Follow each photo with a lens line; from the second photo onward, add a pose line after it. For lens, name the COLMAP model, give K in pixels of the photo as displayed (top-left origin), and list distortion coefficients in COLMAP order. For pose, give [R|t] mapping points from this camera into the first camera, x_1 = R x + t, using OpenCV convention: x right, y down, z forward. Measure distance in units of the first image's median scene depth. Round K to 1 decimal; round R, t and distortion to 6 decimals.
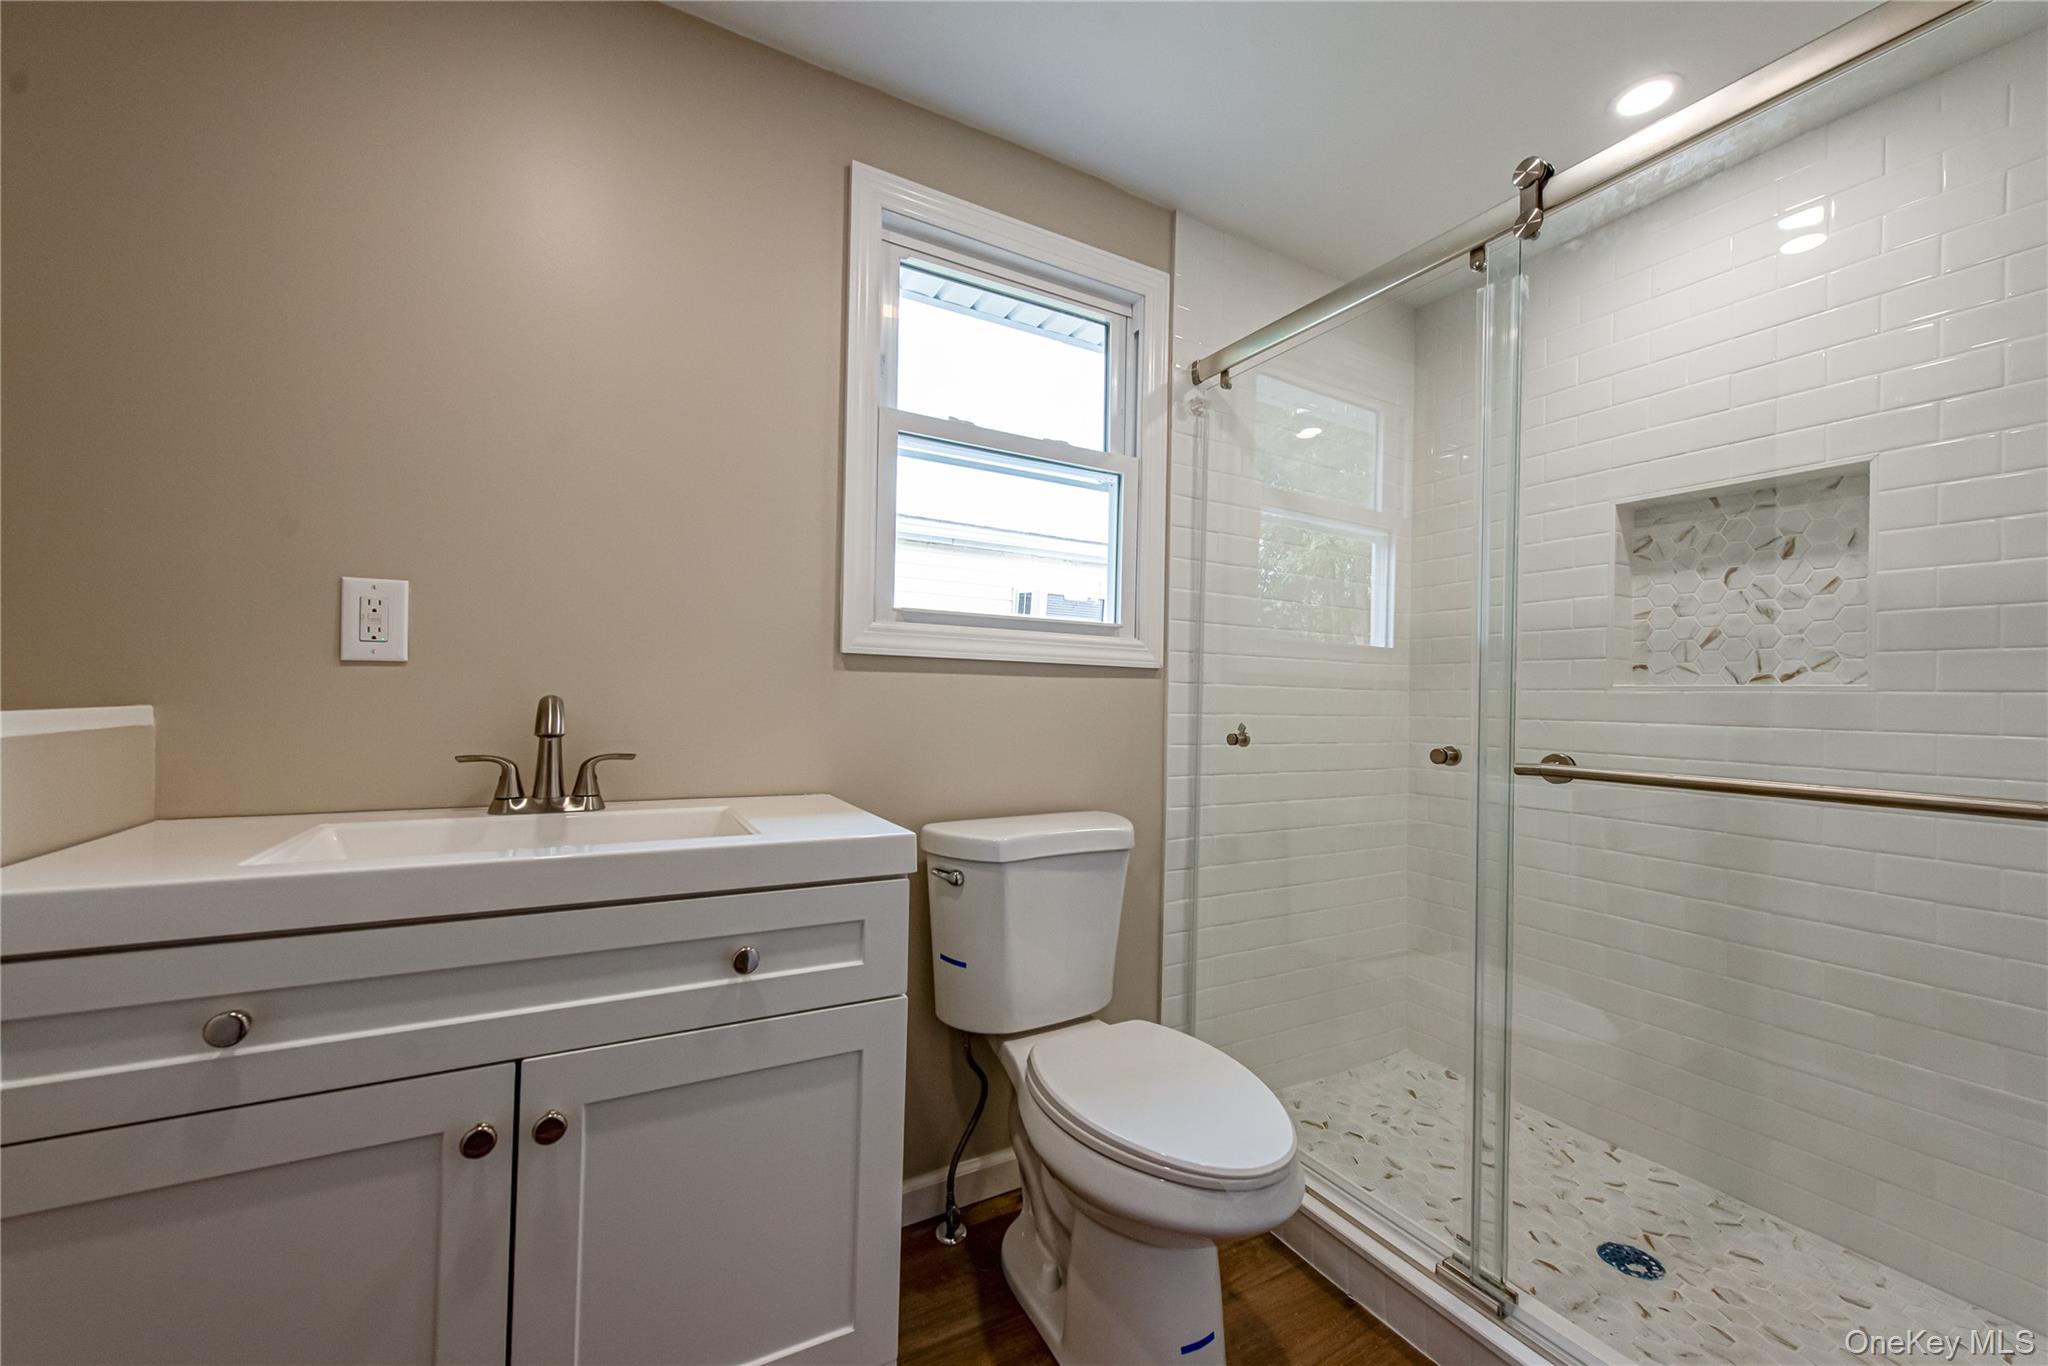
lens RADIAL K [[795.4, 0, 1034.3], [0, 795.4, 690.6], [0, 0, 1]] dist [0.016423, -0.006706]
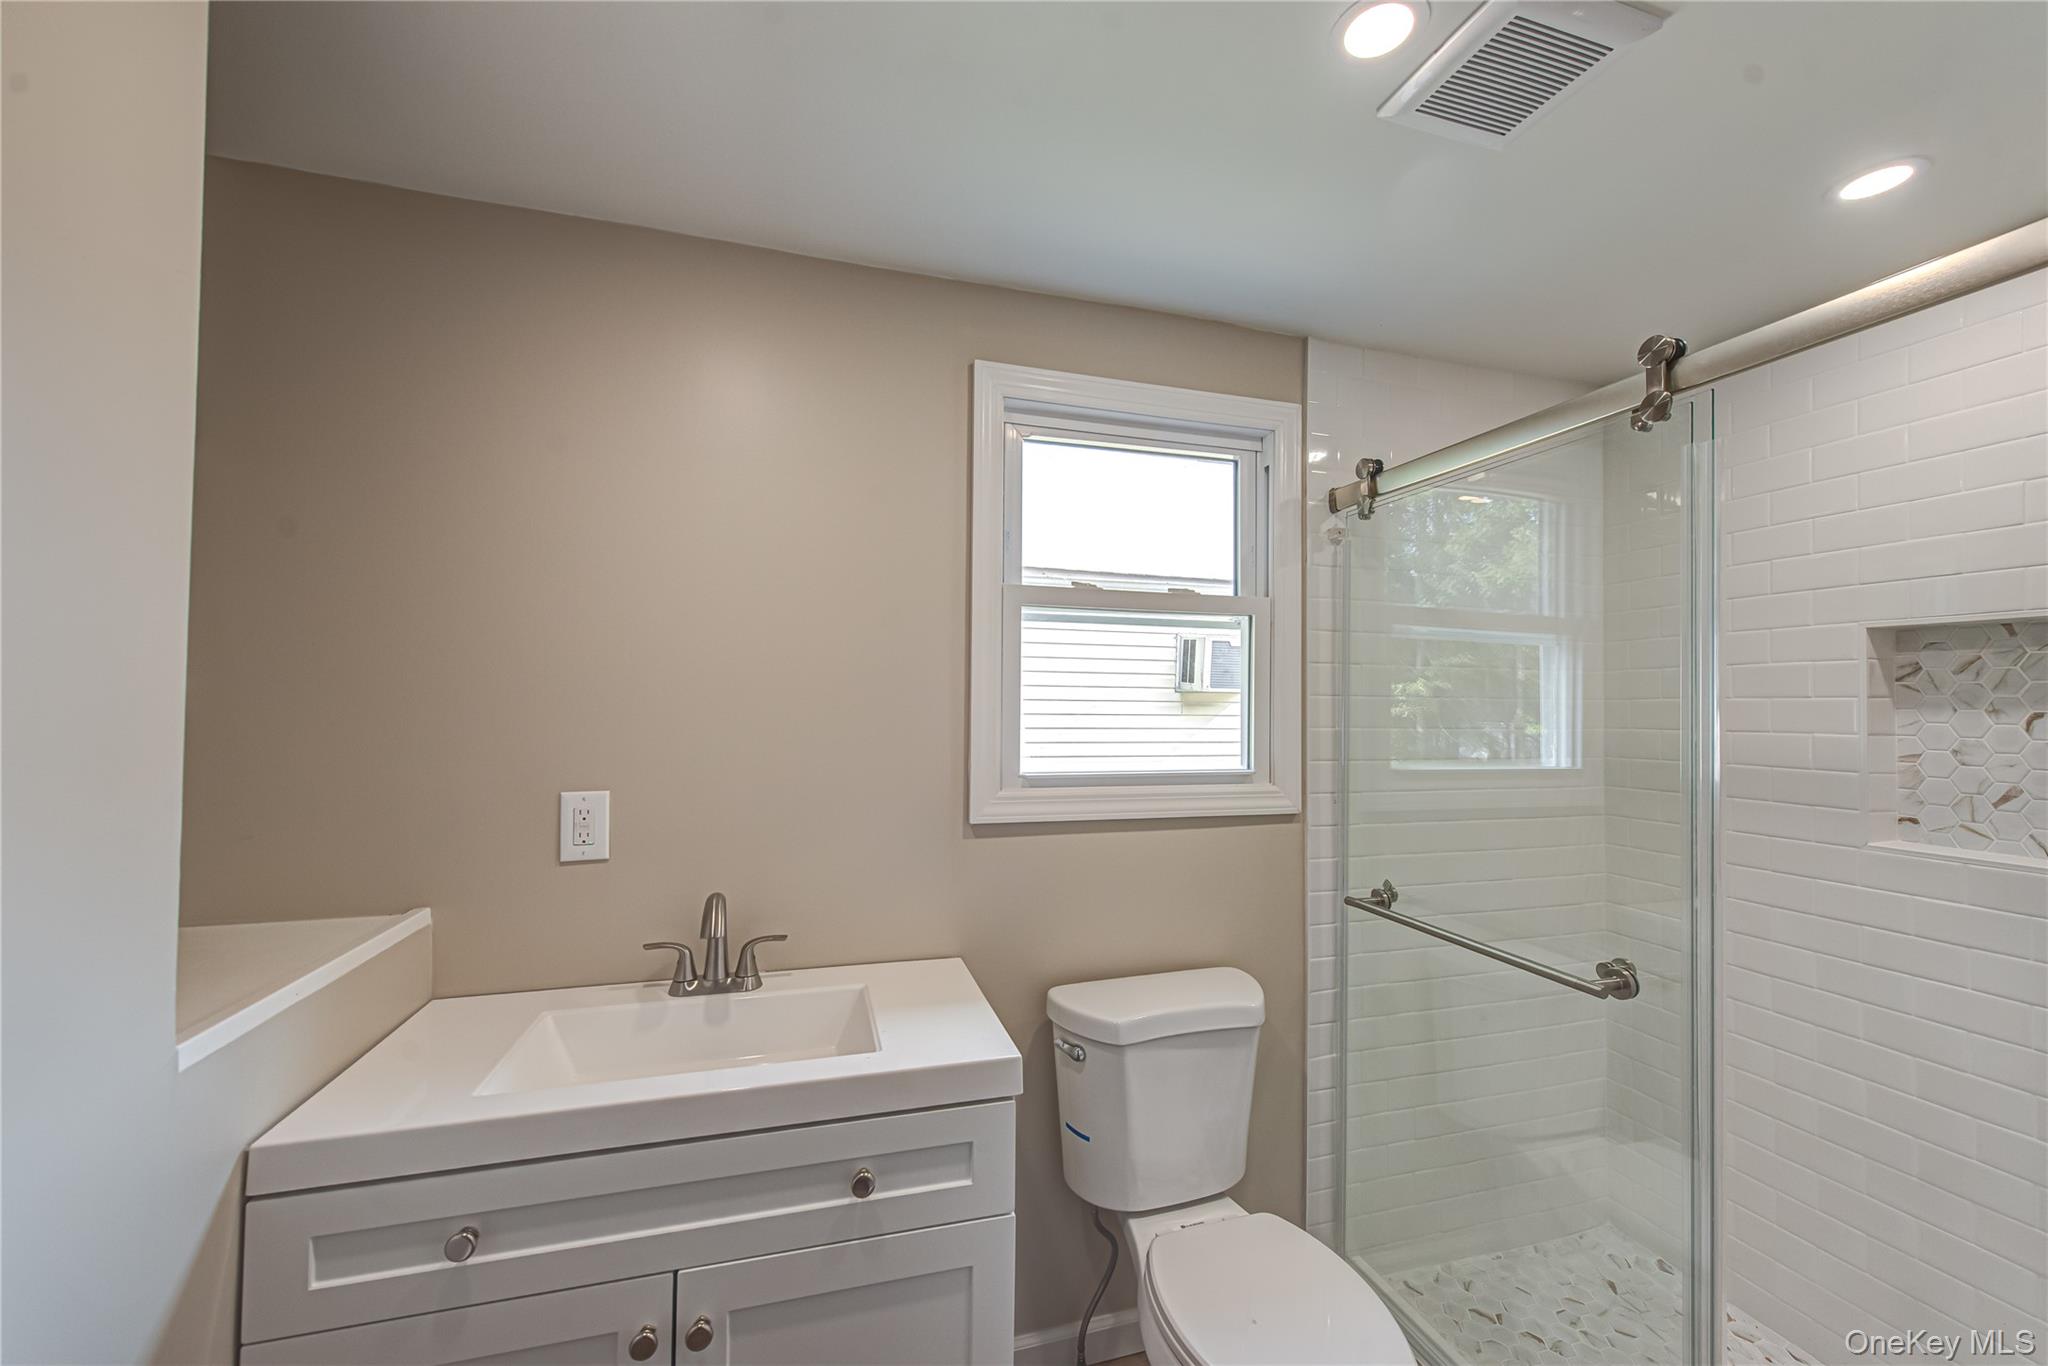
lens RADIAL K [[798.5, 0, 1037.4], [0, 798.5, 687.1], [0, 0, 1]] dist [0.007673, -0.000837]
pose [[0.975207, -0.016022, -0.220713, 0.068436], [0.014437, 0.999857, -0.008795, -0.182283], [0.220823, 0.005390, 0.975299, -0.011144]]
